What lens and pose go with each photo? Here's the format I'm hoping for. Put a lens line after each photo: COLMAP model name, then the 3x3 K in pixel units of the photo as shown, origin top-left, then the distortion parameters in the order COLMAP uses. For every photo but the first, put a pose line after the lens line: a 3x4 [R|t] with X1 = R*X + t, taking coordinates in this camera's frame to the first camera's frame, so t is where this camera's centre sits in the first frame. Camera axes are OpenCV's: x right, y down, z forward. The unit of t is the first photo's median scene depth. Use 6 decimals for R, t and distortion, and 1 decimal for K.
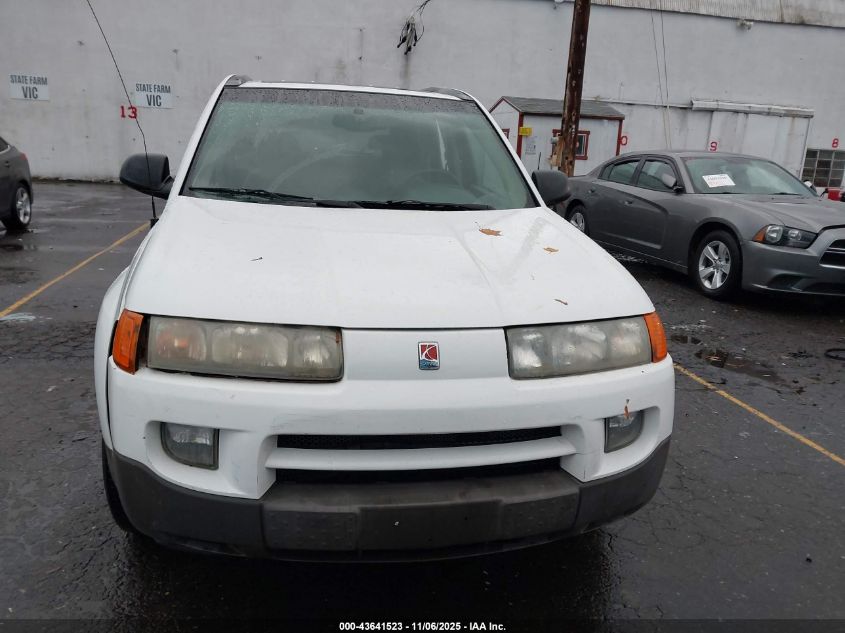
lens RADIAL K [[707.0, 0, 422.5], [0, 707.0, 316.5], [0, 0, 1]] dist [0.008387, -0.011028]
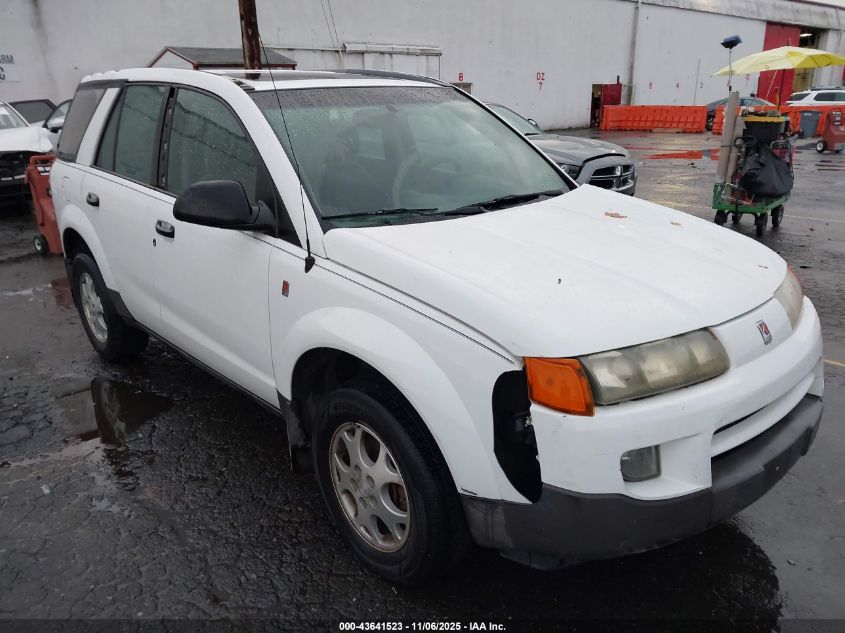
lens RADIAL K [[707.0, 0, 422.5], [0, 707.0, 316.5], [0, 0, 1]] dist [0.008387, -0.011028]
pose [[0.837114, -0.225728, 0.498285, -0.152580], [0.182307, 0.973939, 0.134931, -0.034289], [-0.515757, -0.022112, 0.856450, 0.034030]]
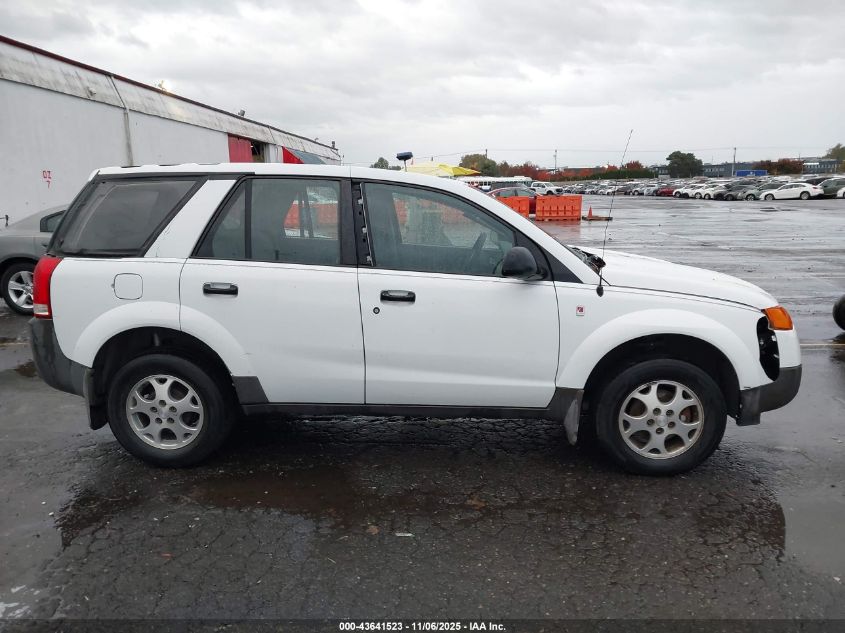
lens RADIAL K [[707.0, 0, 422.5], [0, 707.0, 316.5], [0, 0, 1]] dist [0.008387, -0.011028]
pose [[0.172540, -0.230205, 0.957724, -0.371515], [0.242093, 0.952392, 0.185309, -0.089039], [-0.954788, 0.199885, 0.220057, 0.215528]]
